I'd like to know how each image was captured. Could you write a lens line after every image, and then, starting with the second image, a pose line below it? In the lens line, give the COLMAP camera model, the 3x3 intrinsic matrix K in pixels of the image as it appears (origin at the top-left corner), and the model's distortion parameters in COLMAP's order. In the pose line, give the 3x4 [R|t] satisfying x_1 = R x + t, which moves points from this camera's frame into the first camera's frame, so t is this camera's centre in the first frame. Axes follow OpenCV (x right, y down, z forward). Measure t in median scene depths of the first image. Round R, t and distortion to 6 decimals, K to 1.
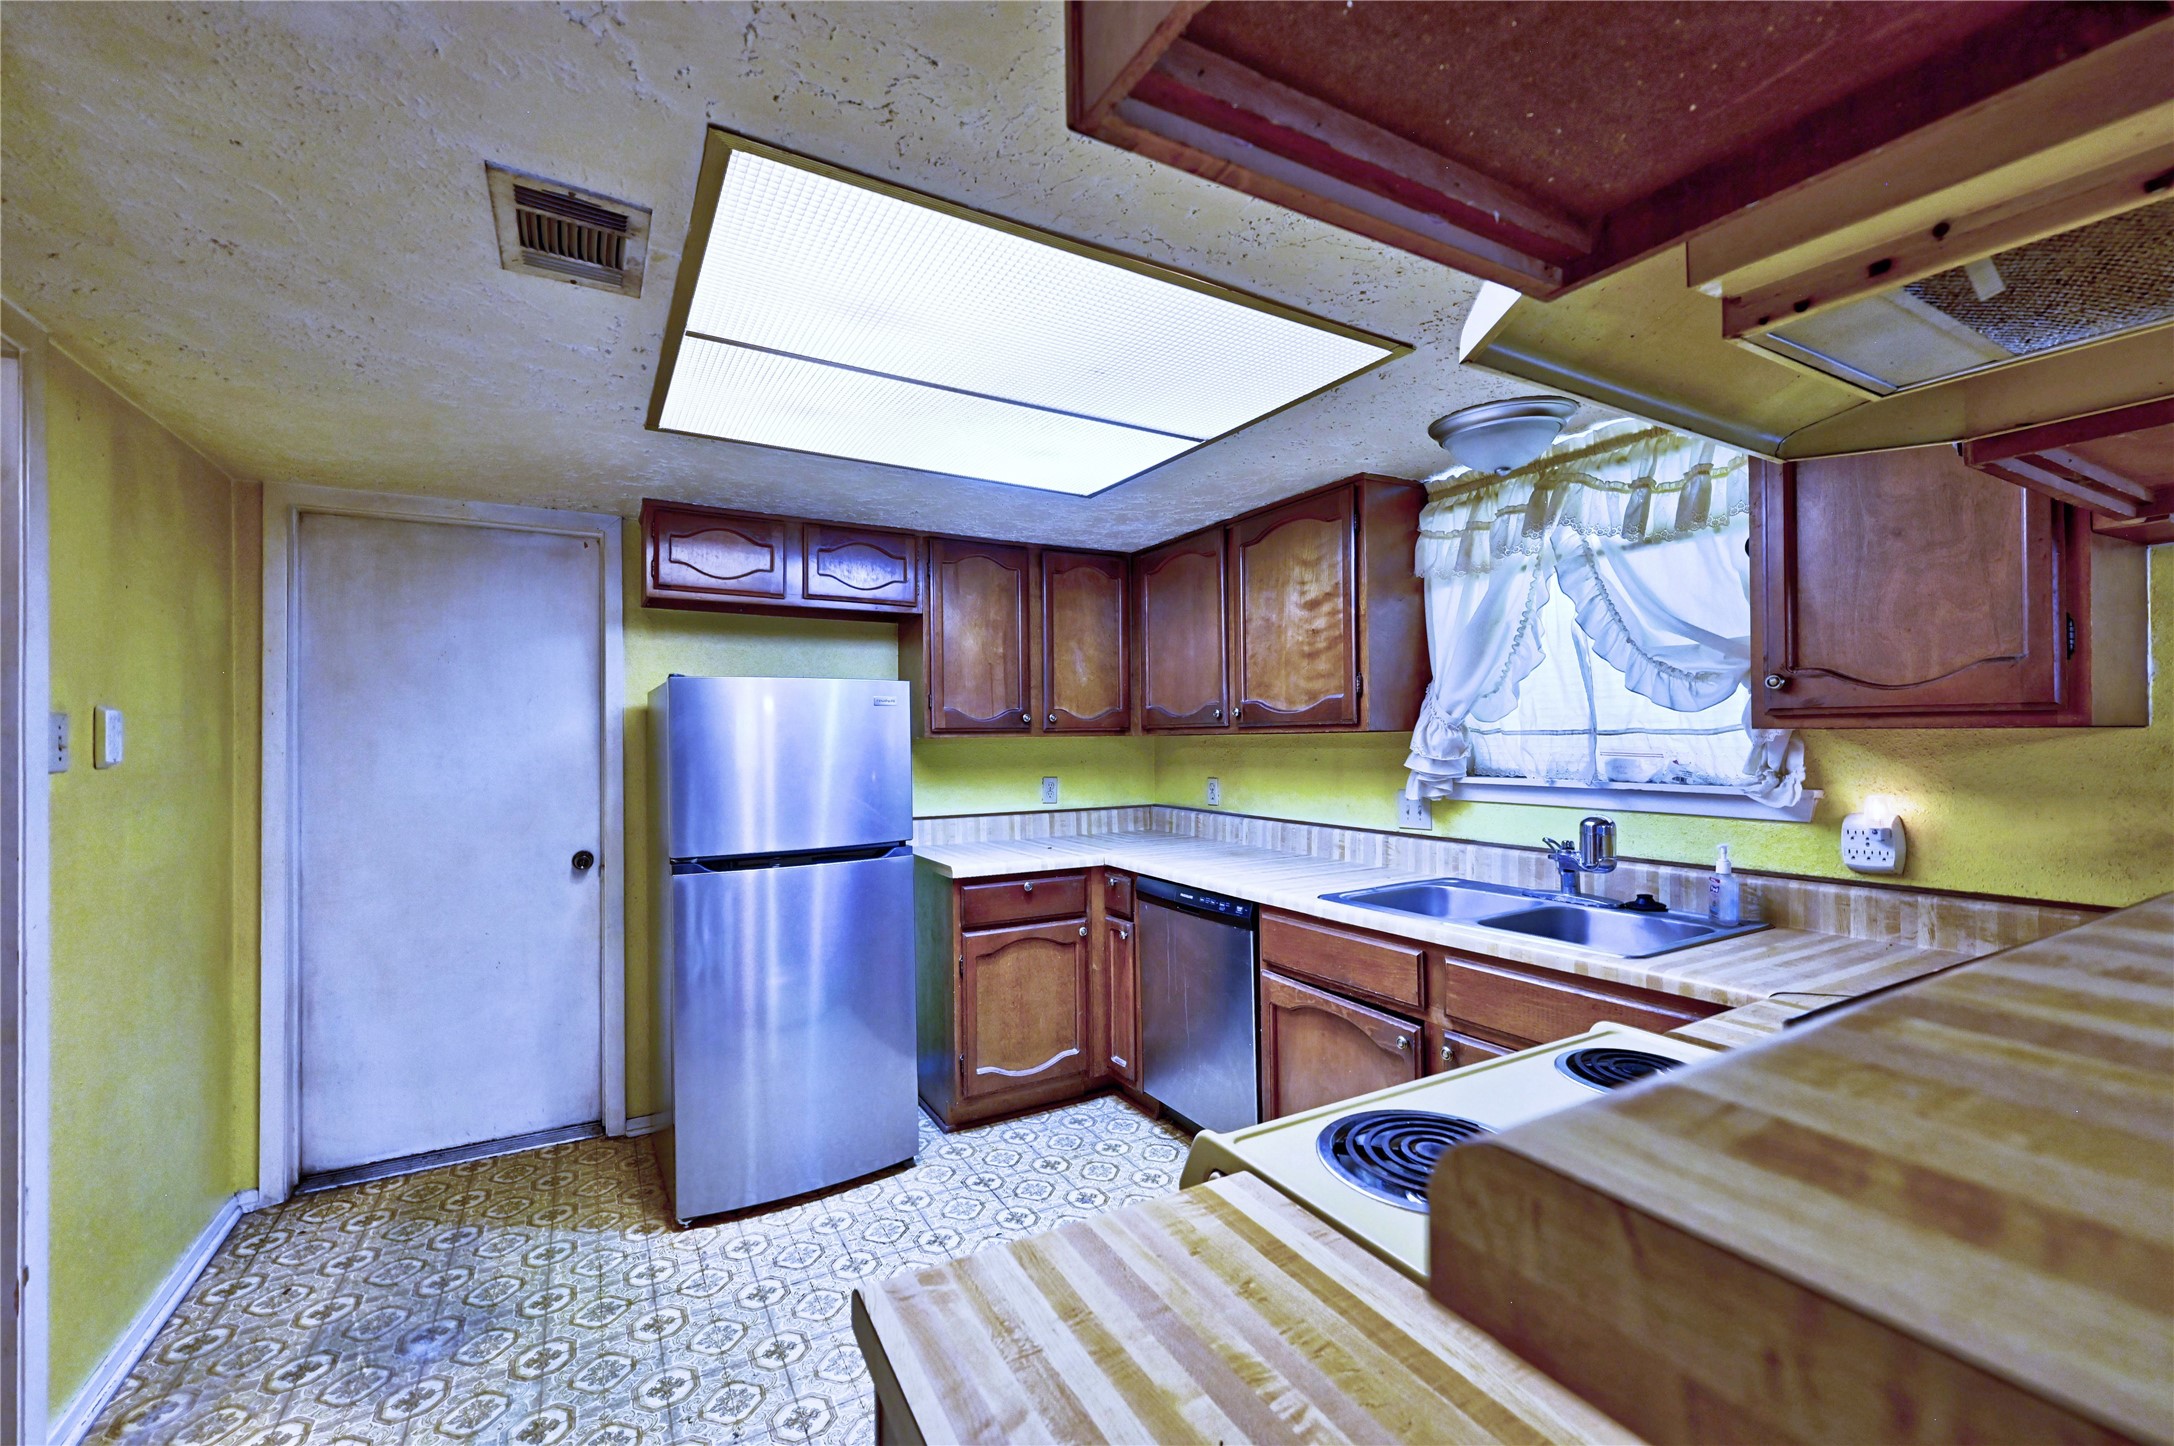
lens RADIAL K [[885.8, 0, 1087.0], [0, 885.8, 723.0], [0, 0, 1]] dist [0.000009, -0.000017]
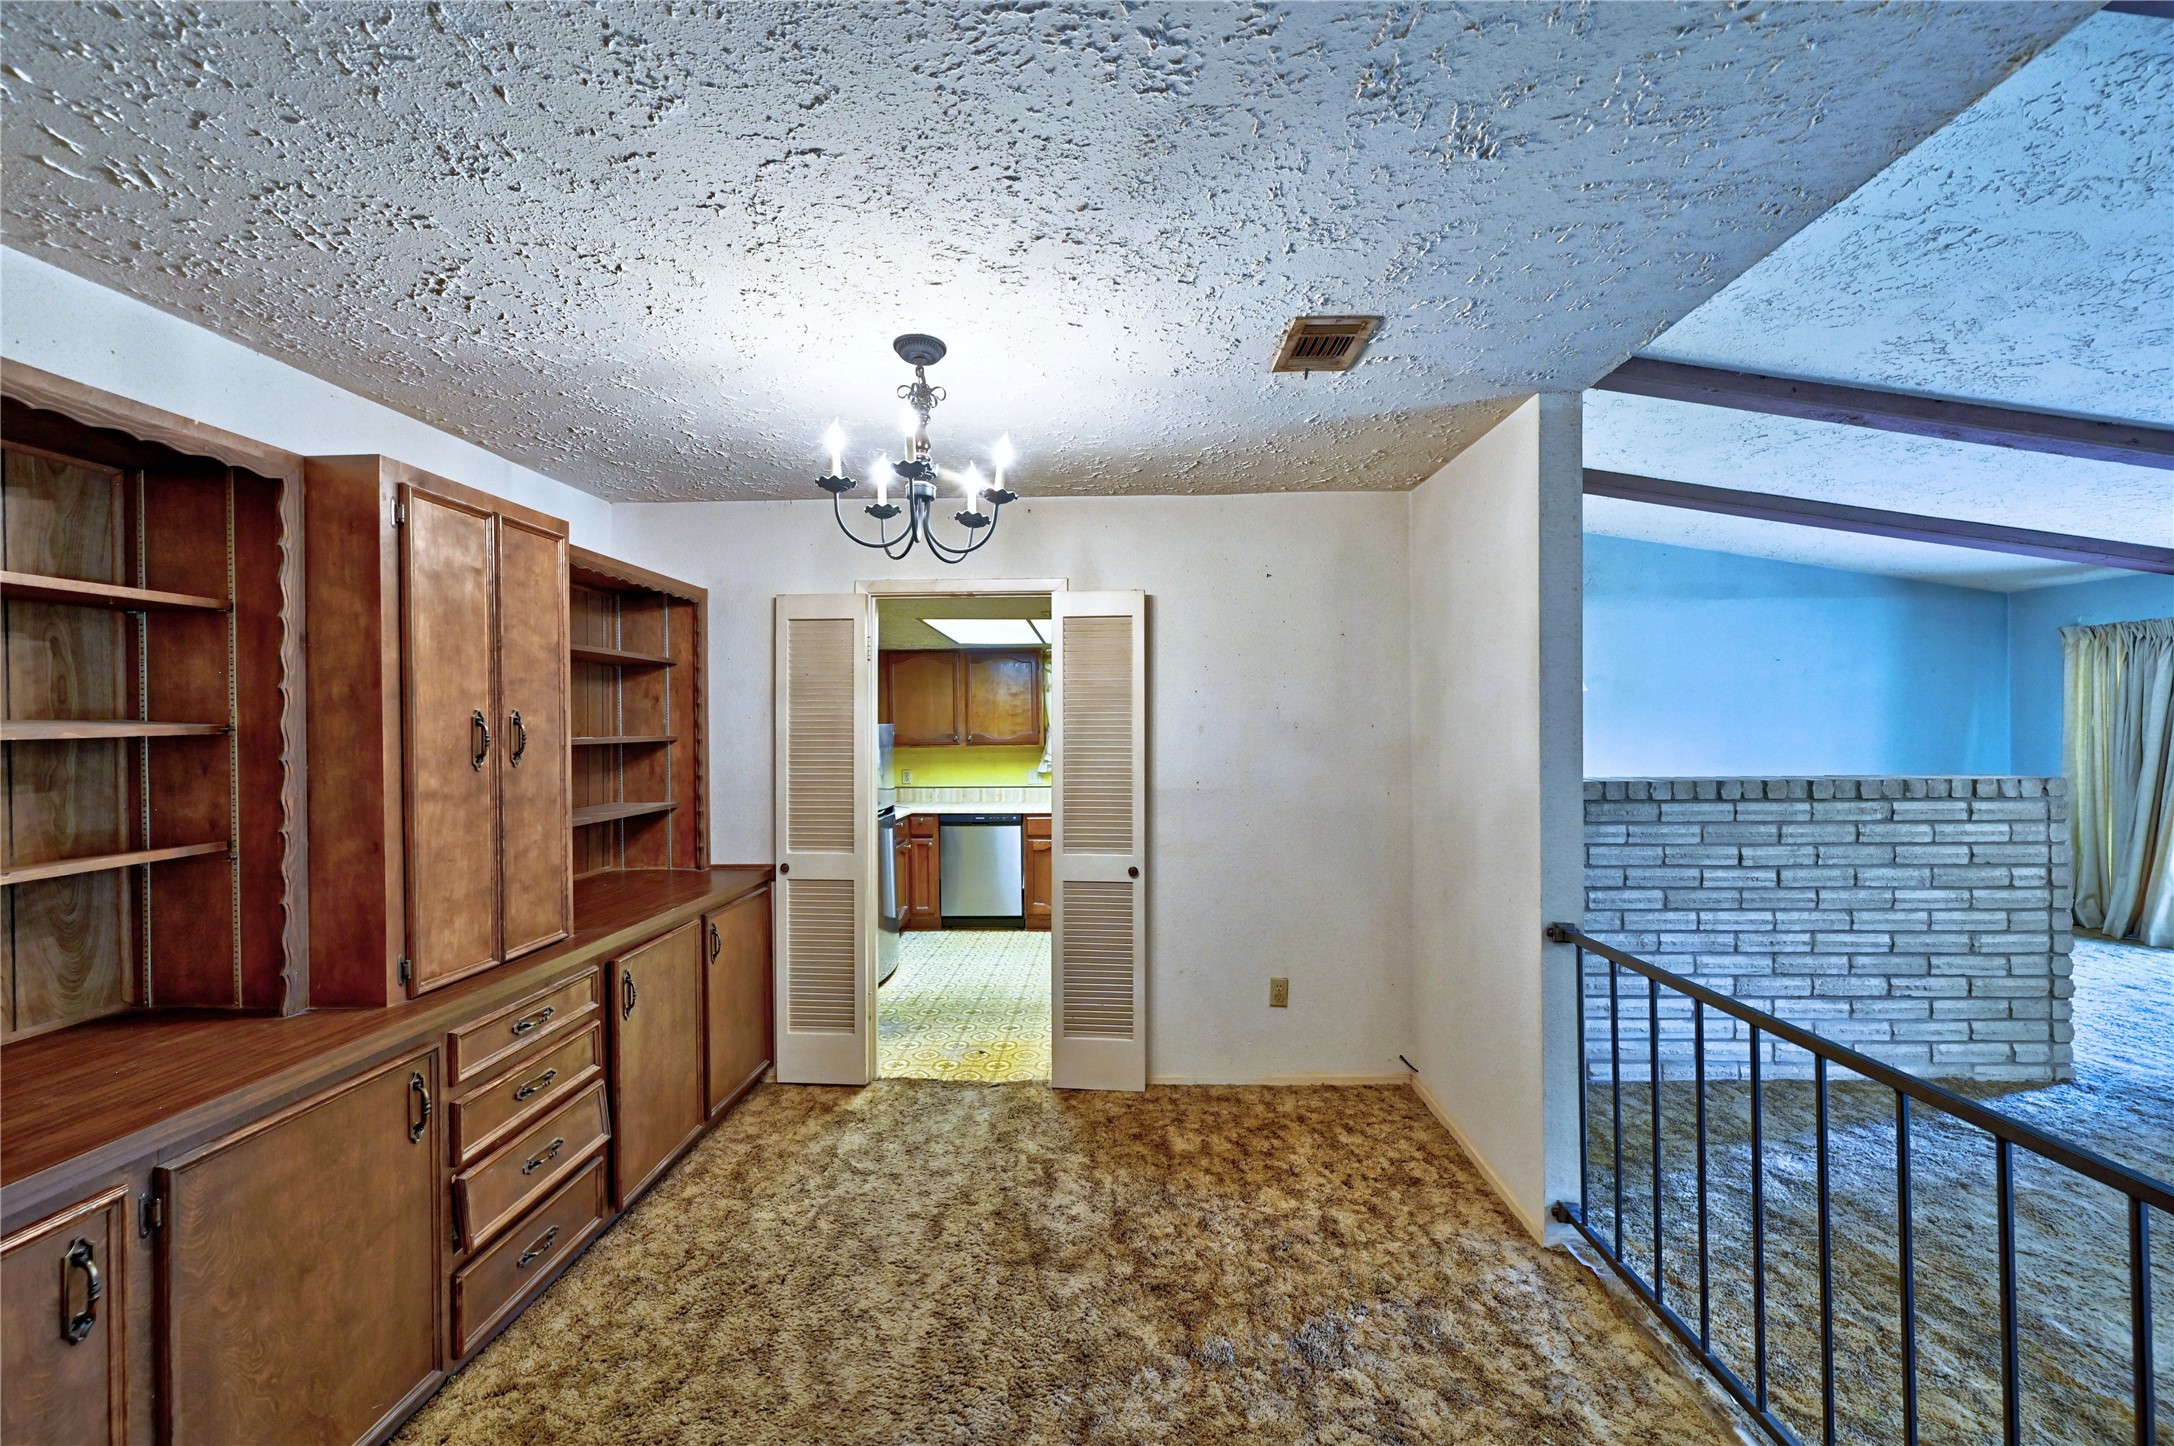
lens RADIAL K [[853.3, 0, 1087.0], [0, 853.3, 723.0], [0, 0, 1]] dist [0.000089, 0.000016]
pose [[0.523727, 0.003899, 0.851877, -1.621676], [-0.003073, 0.999992, -0.002688, -0.048779], [-0.851881, -0.001210, 0.523734, -0.405827]]
